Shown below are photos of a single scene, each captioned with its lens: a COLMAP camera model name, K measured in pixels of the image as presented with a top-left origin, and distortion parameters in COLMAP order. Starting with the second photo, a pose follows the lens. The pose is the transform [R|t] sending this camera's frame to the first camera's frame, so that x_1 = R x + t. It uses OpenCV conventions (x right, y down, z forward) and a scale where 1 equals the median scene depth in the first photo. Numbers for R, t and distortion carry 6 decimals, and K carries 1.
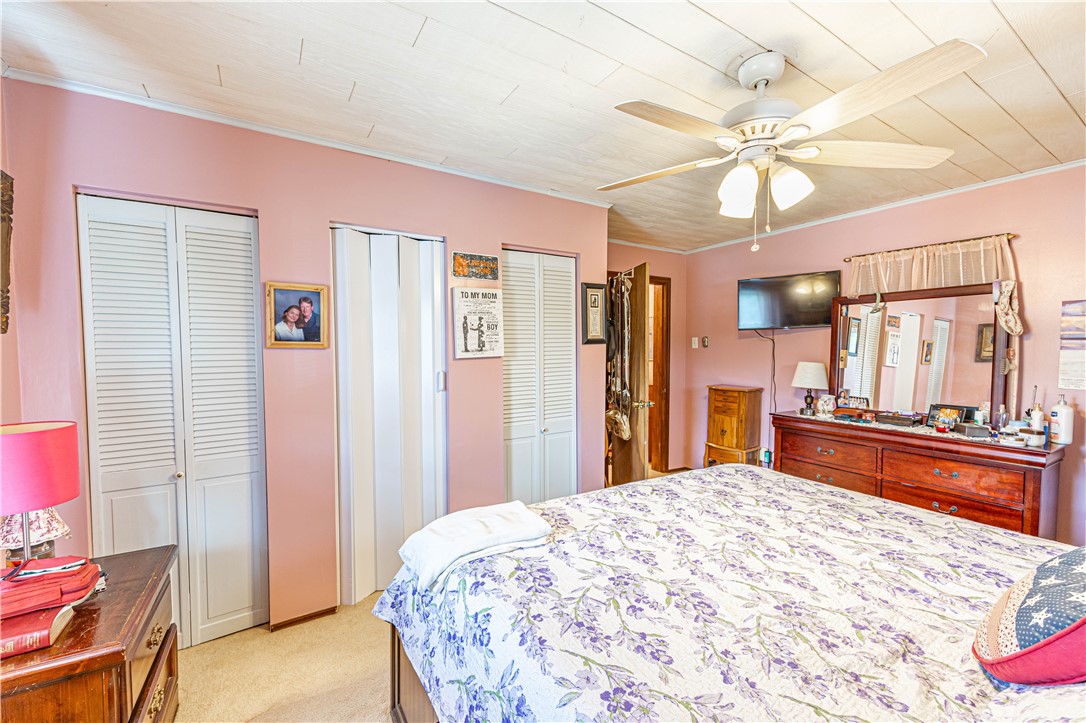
lens RADIAL K [[431.0, 0, 536.7], [0, 431.0, 364.8], [0, 0, 1]] dist [0.003728, 0.000148]
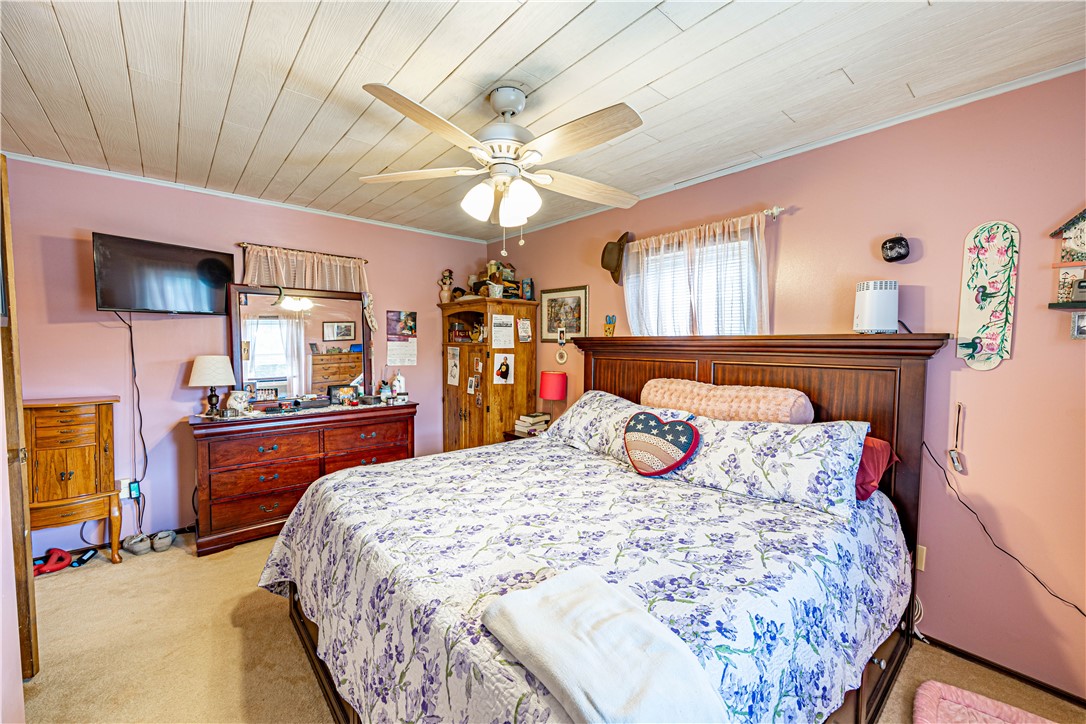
lens RADIAL K [[431.0, 0, 534.9], [0, 431.0, 360.5], [0, 0, 1]] dist [0.003728, 0.000148]
pose [[-0.140778, -0.045503, 0.988995, -0.633509], [0.034039, 0.998130, 0.050769, -0.038239], [-0.989456, 0.040811, -0.138966, 1.045806]]
